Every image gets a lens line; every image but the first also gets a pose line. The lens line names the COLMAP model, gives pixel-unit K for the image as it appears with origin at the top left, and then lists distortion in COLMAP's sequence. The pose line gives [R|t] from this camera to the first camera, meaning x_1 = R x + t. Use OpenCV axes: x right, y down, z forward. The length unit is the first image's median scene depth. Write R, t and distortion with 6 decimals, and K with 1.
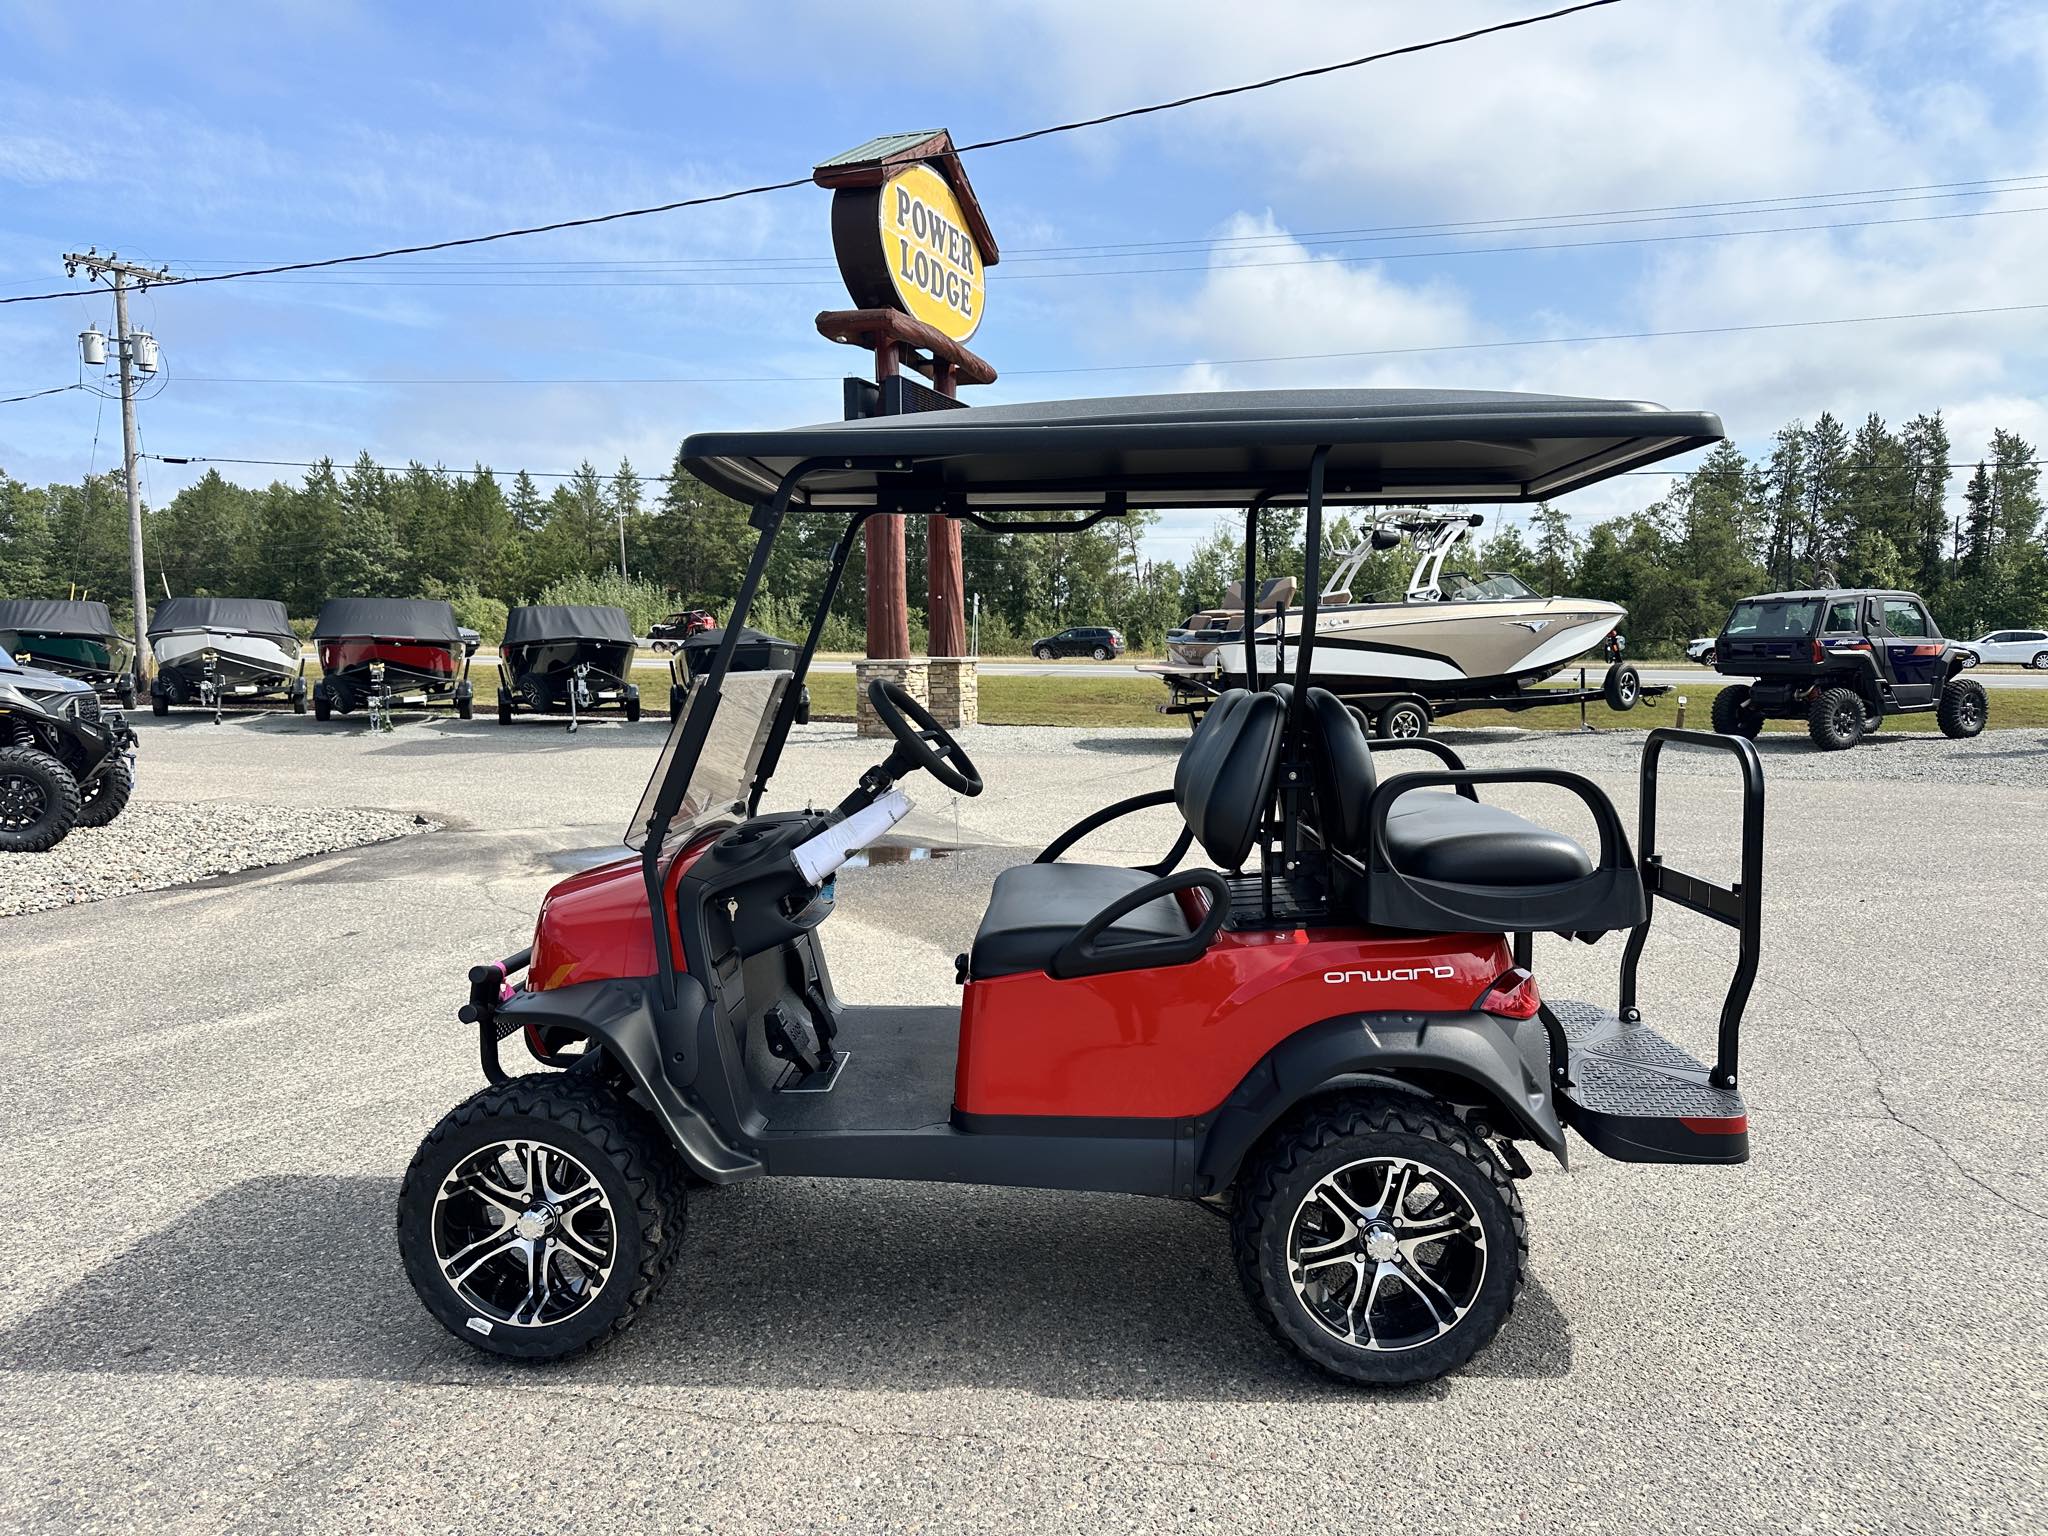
lens RADIAL K [[1445.9, 0, 1020.5], [0, 1445.9, 761.3], [0, 0, 1]] dist [0.013872, -0.021876]
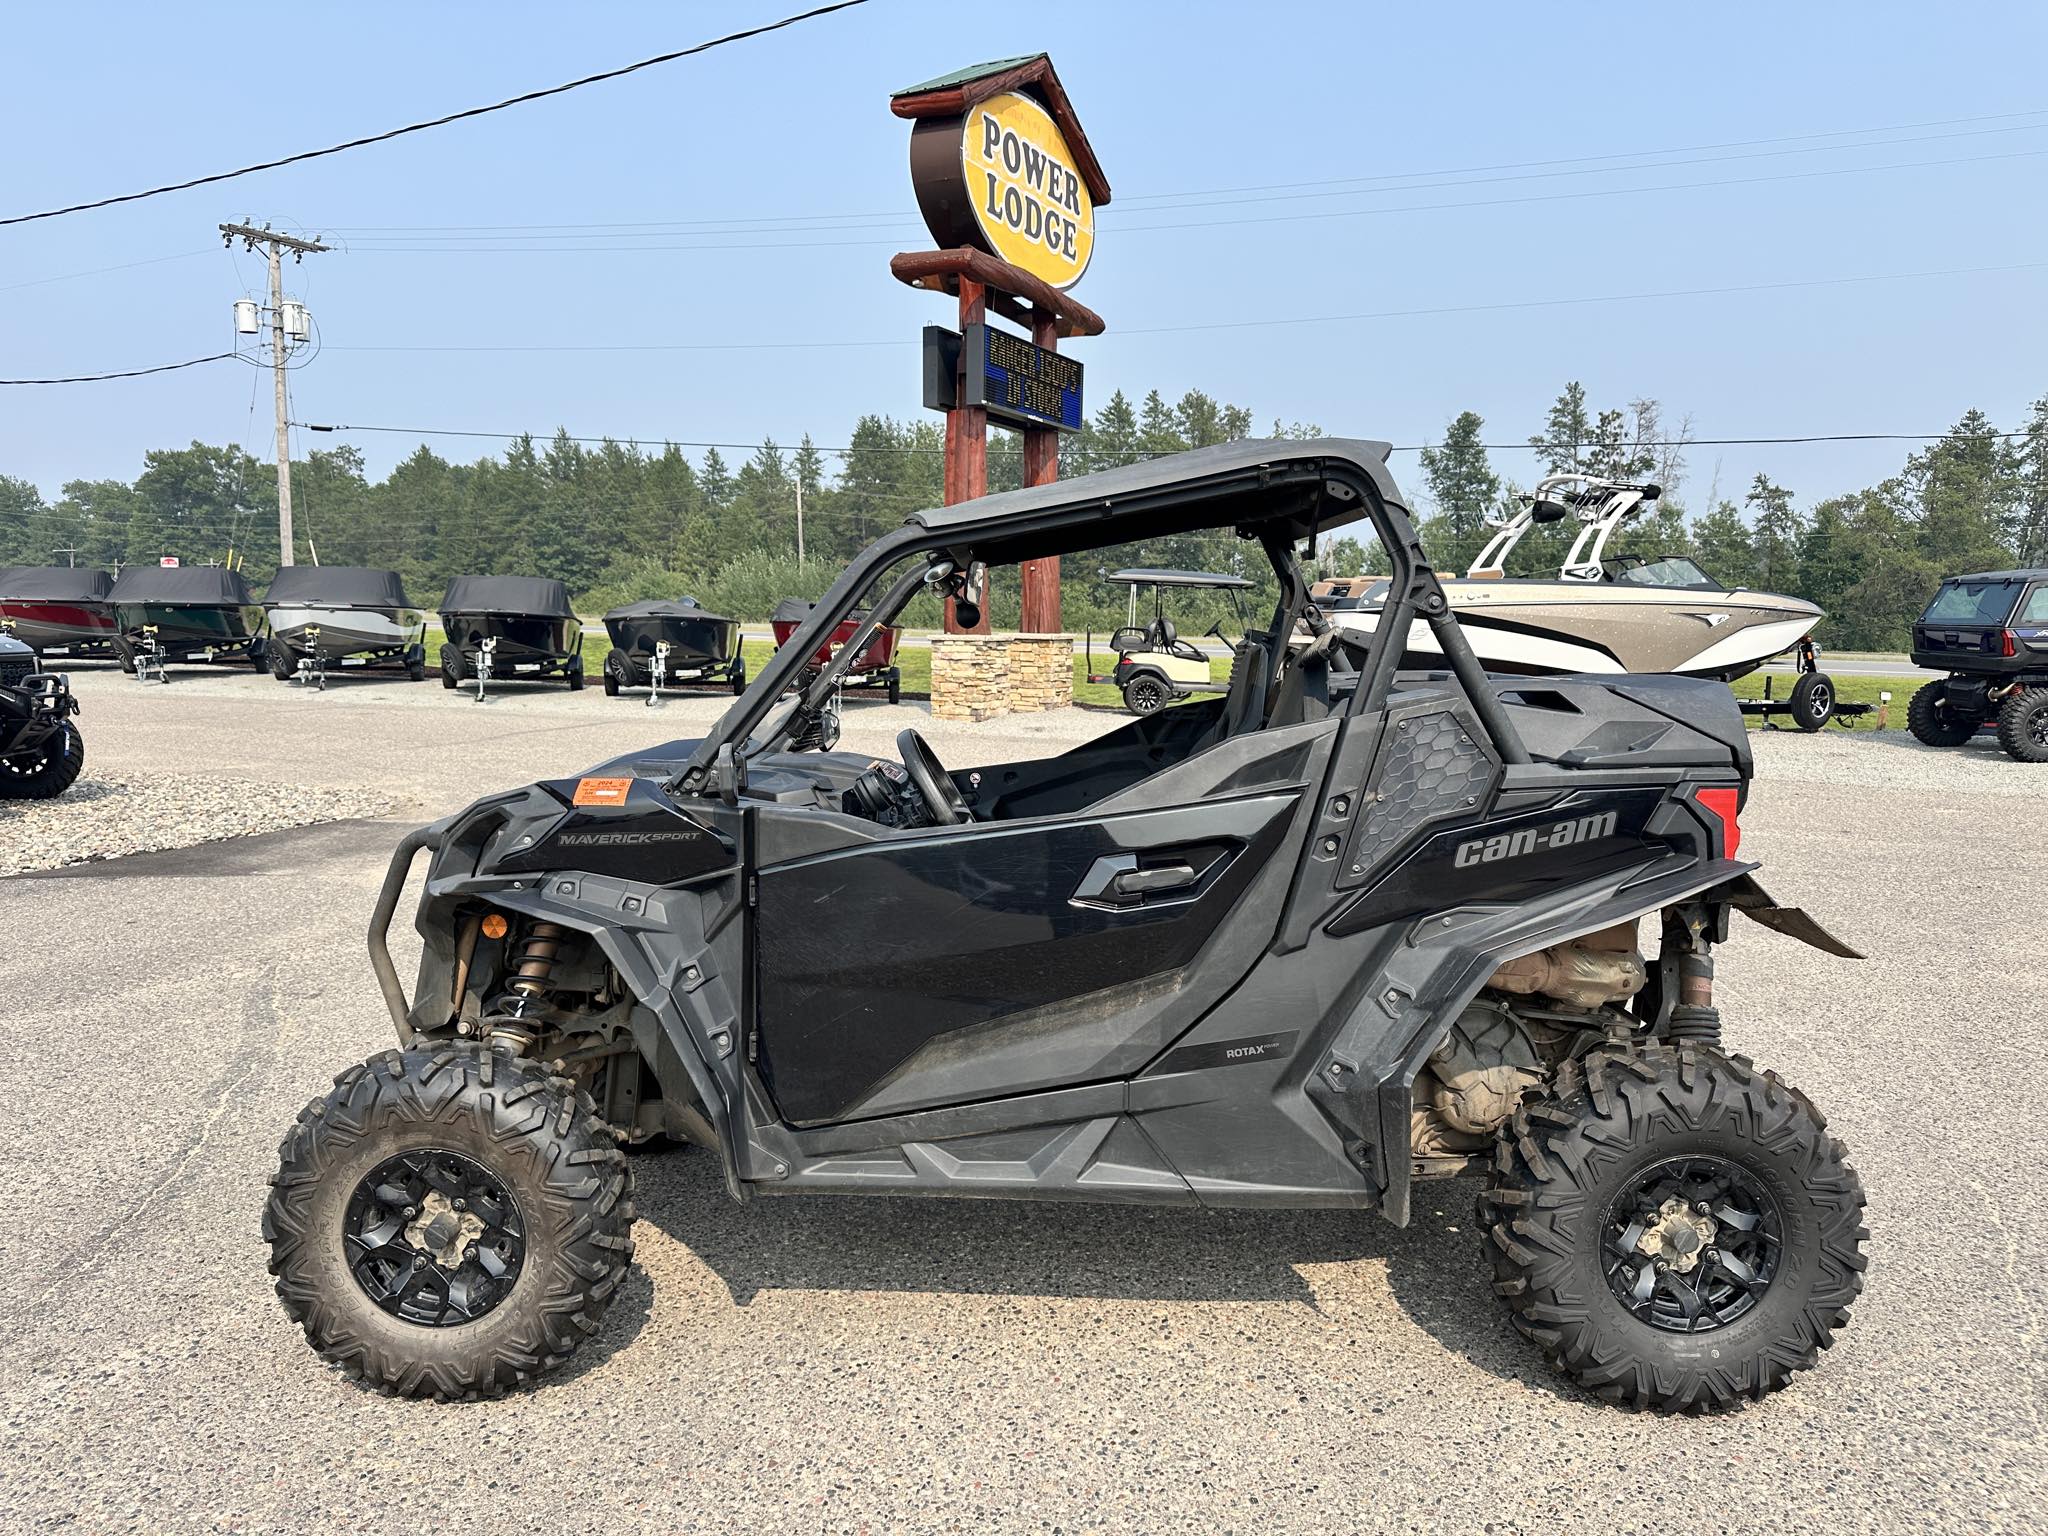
lens RADIAL K [[1445.6, 0, 1025.9], [0, 1445.6, 766.5], [0, 0, 1]] dist [0.006289, -0.011527]
pose [[0.991886, 0.026819, -0.124270, 0.054963], [-0.024550, 0.999503, 0.019750, -0.004973], [0.124738, -0.016539, 0.992052, 0.079606]]
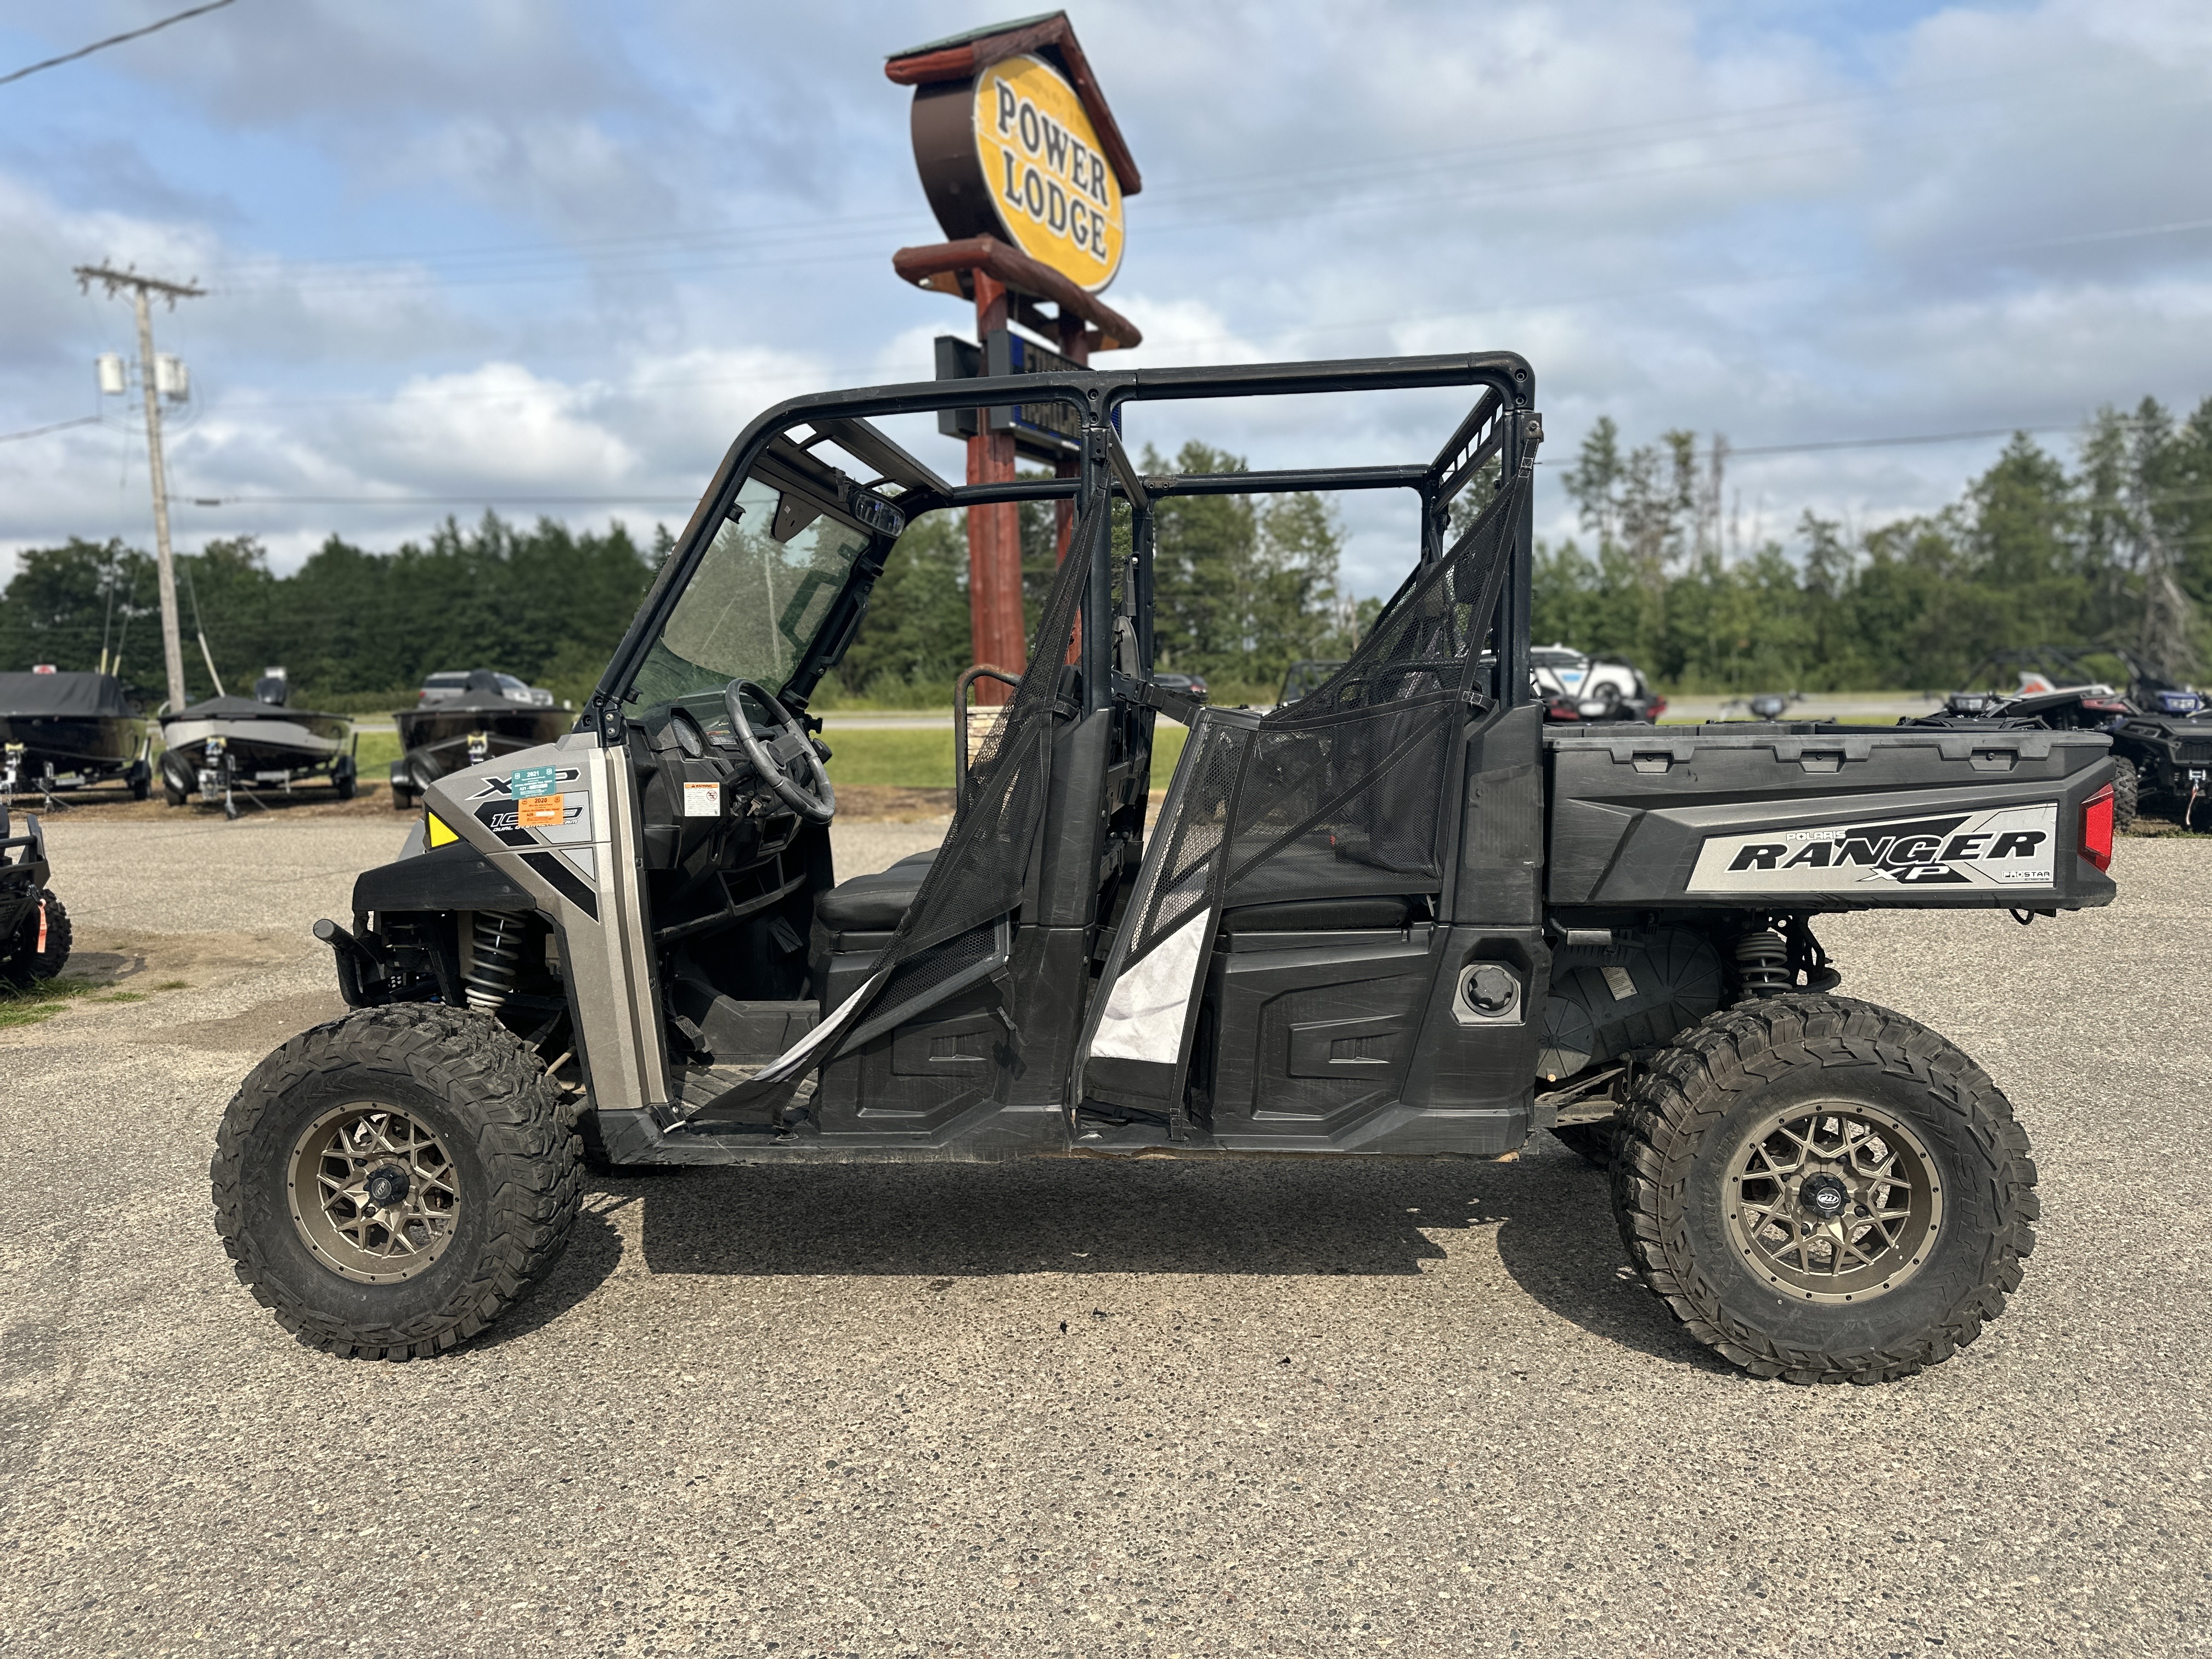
lens RADIAL K [[1564.5, 0, 1105.3], [0, 1564.5, 831.4], [0, 0, 1]] dist [0.002769, -0.006315]
pose [[0.997285, -0.021912, -0.070308, 0.017270], [0.022277, 0.999742, 0.004409, -0.005481], [0.070193, -0.005963, 0.997516, 0.156847]]
